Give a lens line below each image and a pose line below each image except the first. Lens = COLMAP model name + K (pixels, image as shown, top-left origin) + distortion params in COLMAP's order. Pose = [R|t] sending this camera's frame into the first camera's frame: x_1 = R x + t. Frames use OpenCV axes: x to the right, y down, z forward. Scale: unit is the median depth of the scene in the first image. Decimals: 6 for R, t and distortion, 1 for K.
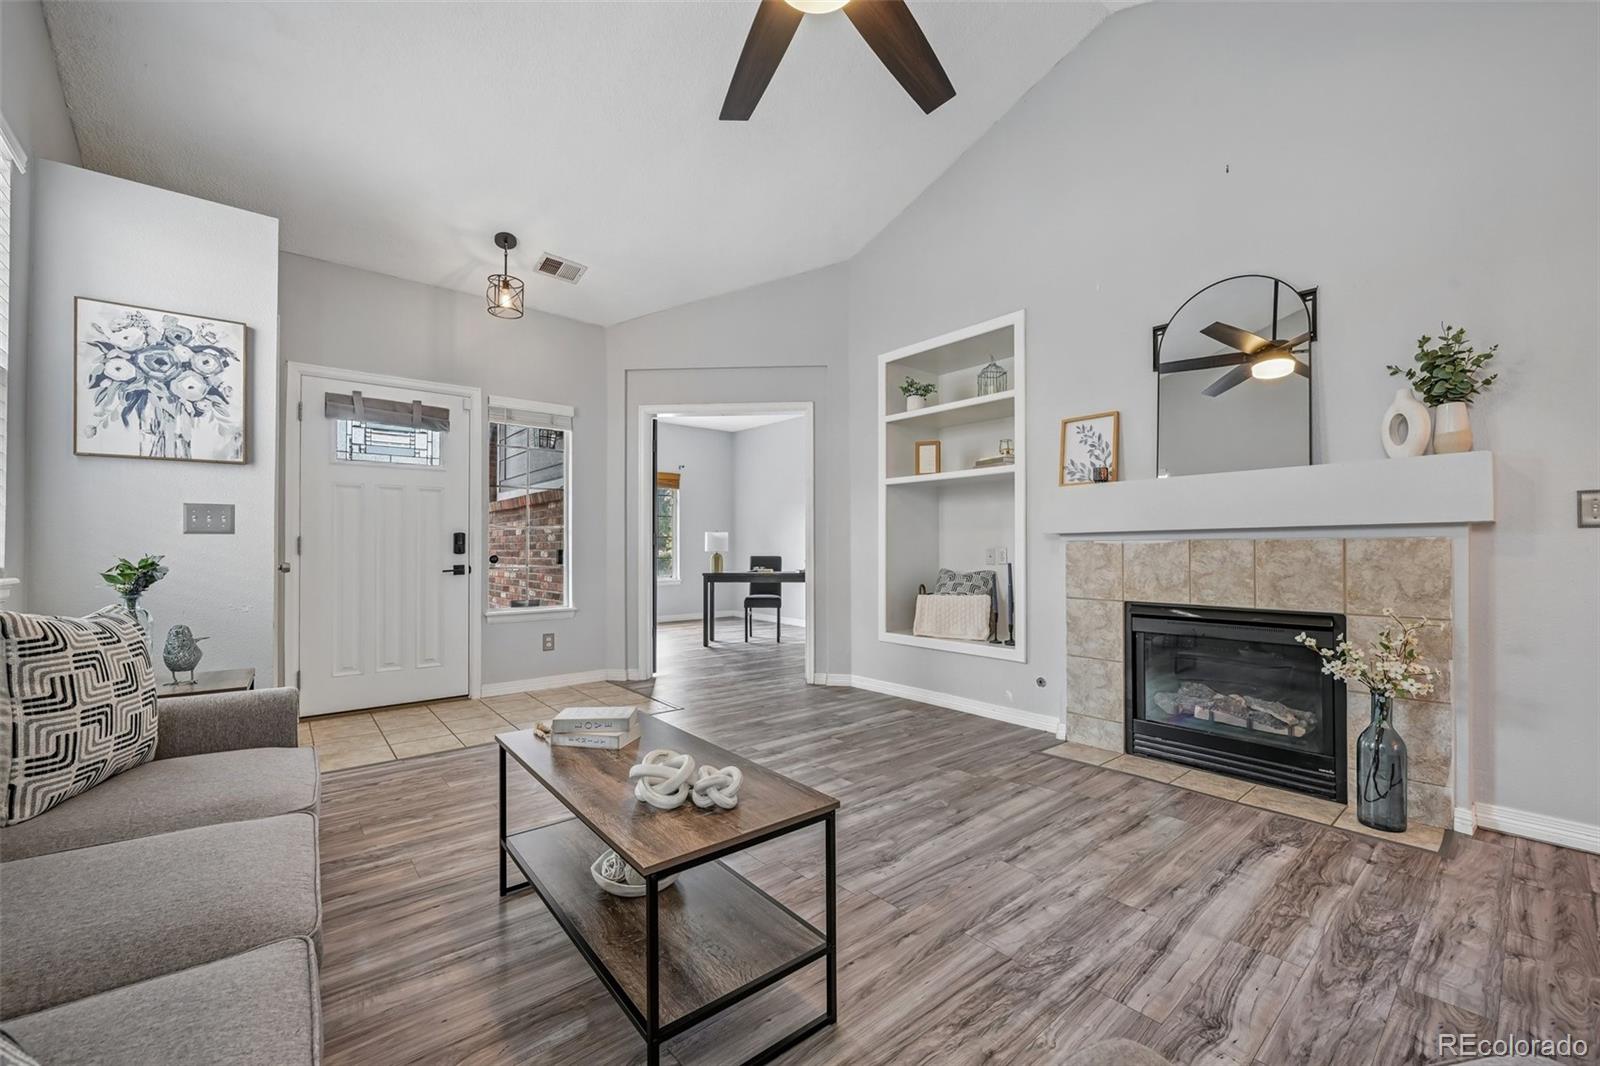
lens RADIAL K [[643.2, 0, 801.5], [0, 643.2, 542.4], [0, 0, 1]] dist [-0.011615, 0.001043]
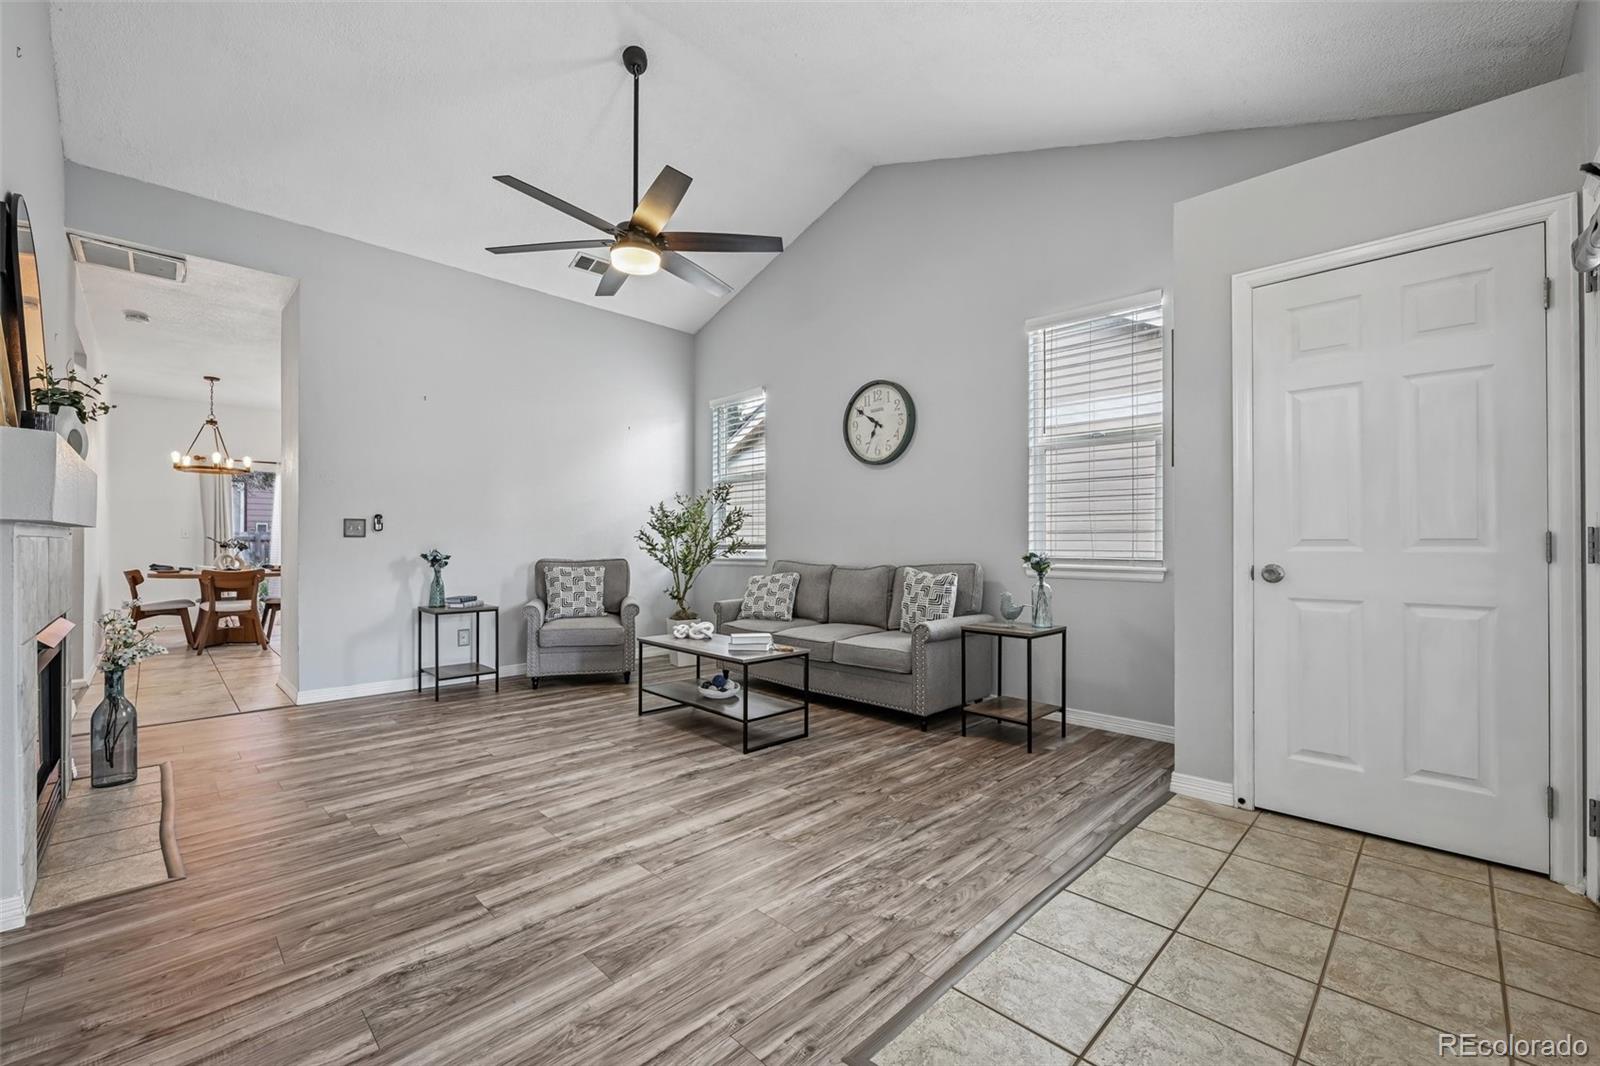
lens RADIAL K [[643.2, 0, 807.4], [0, 643.2, 540.0], [0, 0, 1]] dist [-0.011615, 0.001043]
pose [[-0.995195, -0.005270, -0.097775, -0.169069], [-0.003348, 0.999798, -0.019809, 0.014124], [0.097859, -0.019387, -0.995011, 1.631670]]
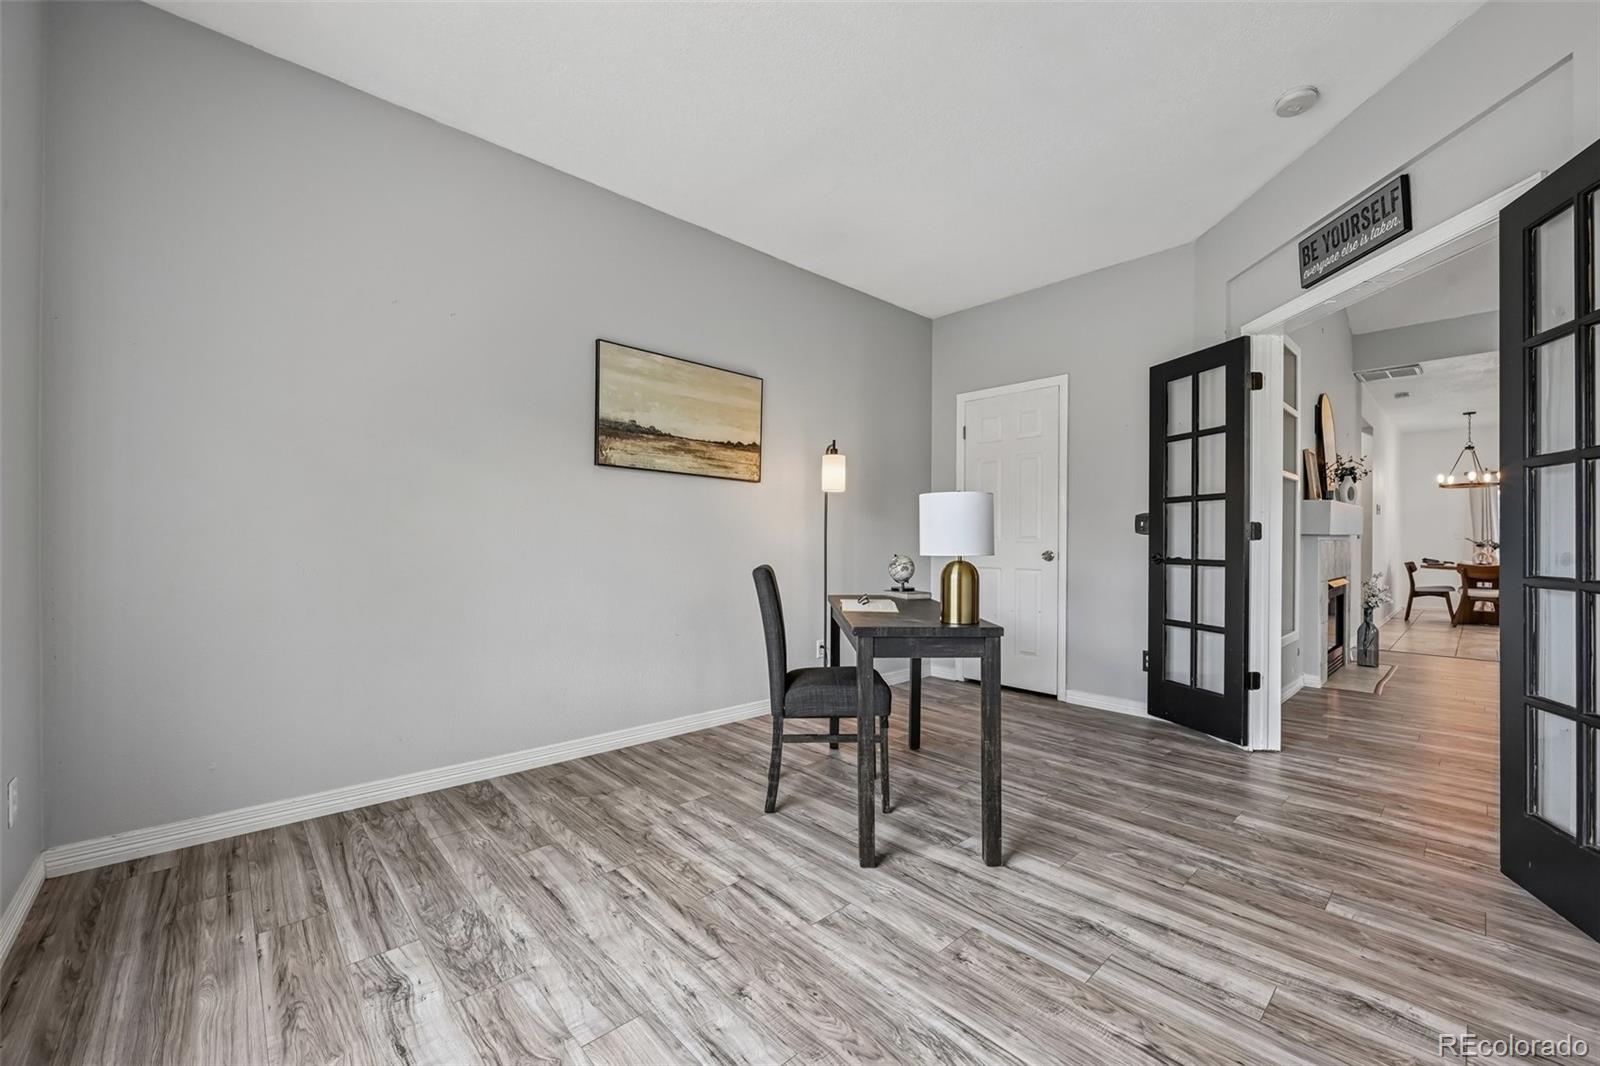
lens RADIAL K [[643.2, 0, 802.4], [0, 643.2, 541.2], [0, 0, 1]] dist [-0.011615, 0.001043]
pose [[-0.047607, -0.004536, 0.998856, -0.908259], [-0.015830, 0.999868, 0.003786, 0.015954], [-0.998741, -0.015632, -0.047673, 2.238475]]
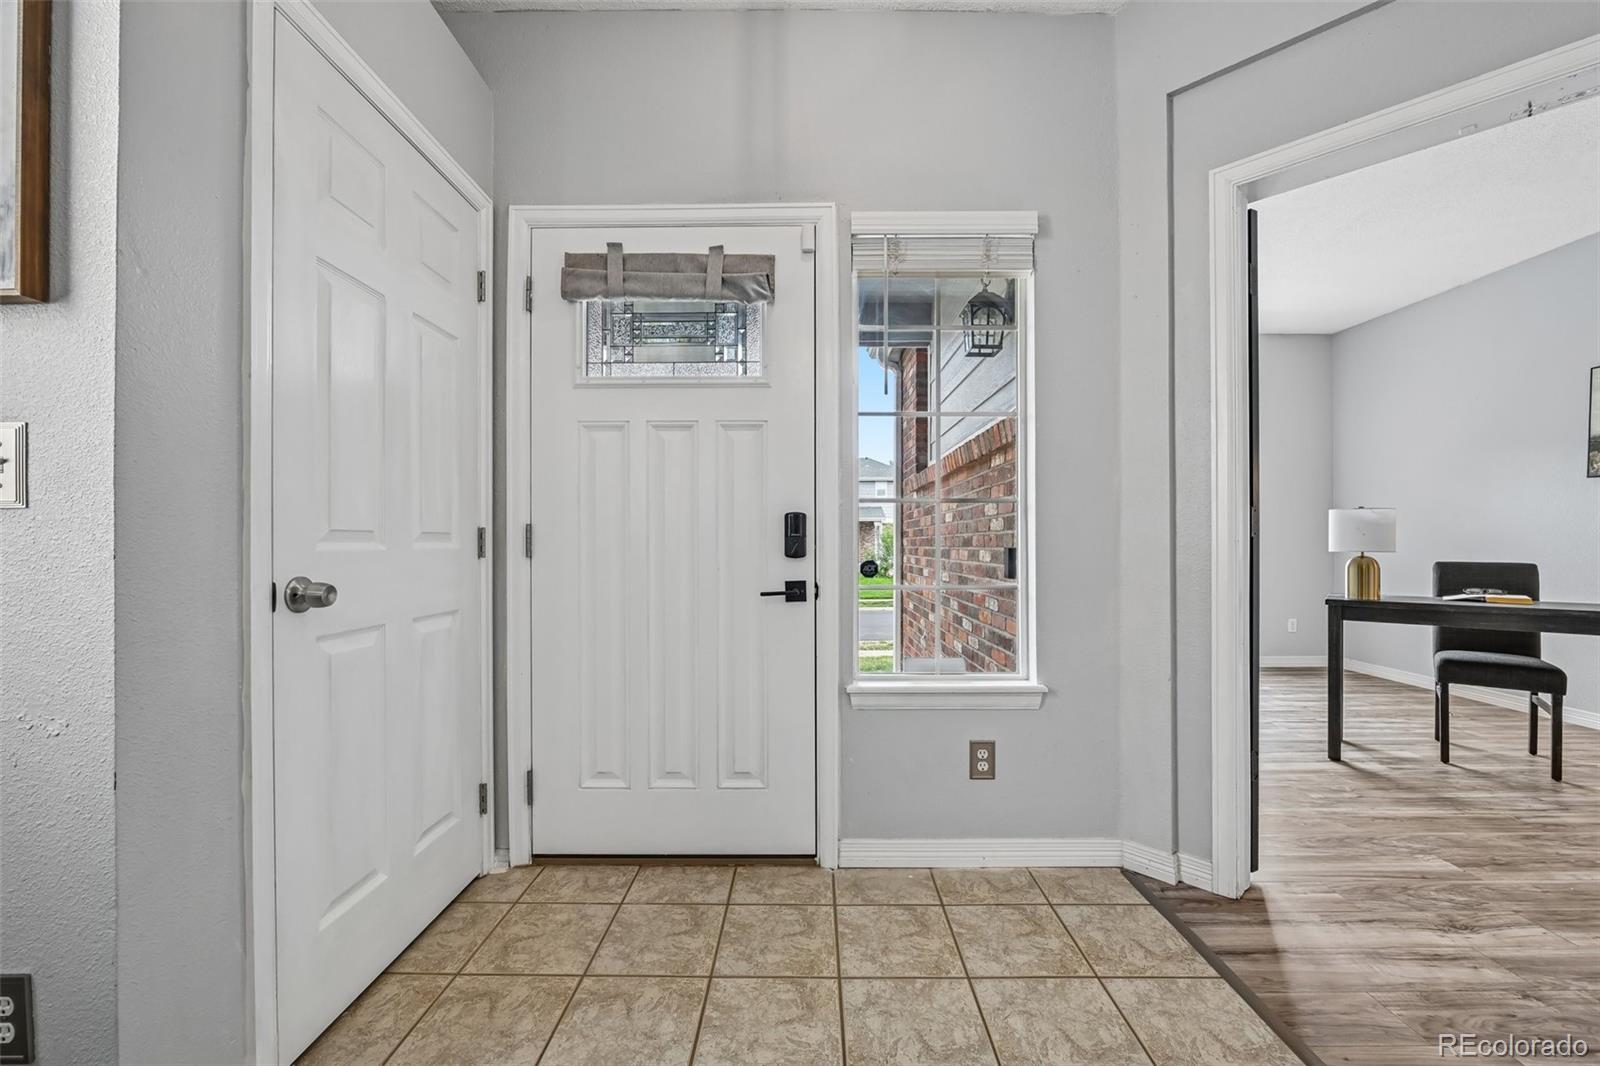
lens RADIAL K [[643.2, 0, 813.7], [0, 643.2, 539.6], [0, 0, 1]] dist [-0.011615, 0.001043]
pose [[0.773115, -0.006210, -0.634235, -0.290369], [0.008843, 0.999960, 0.000989, 0.005160], [0.634204, -0.006373, 0.773140, 0.833902]]
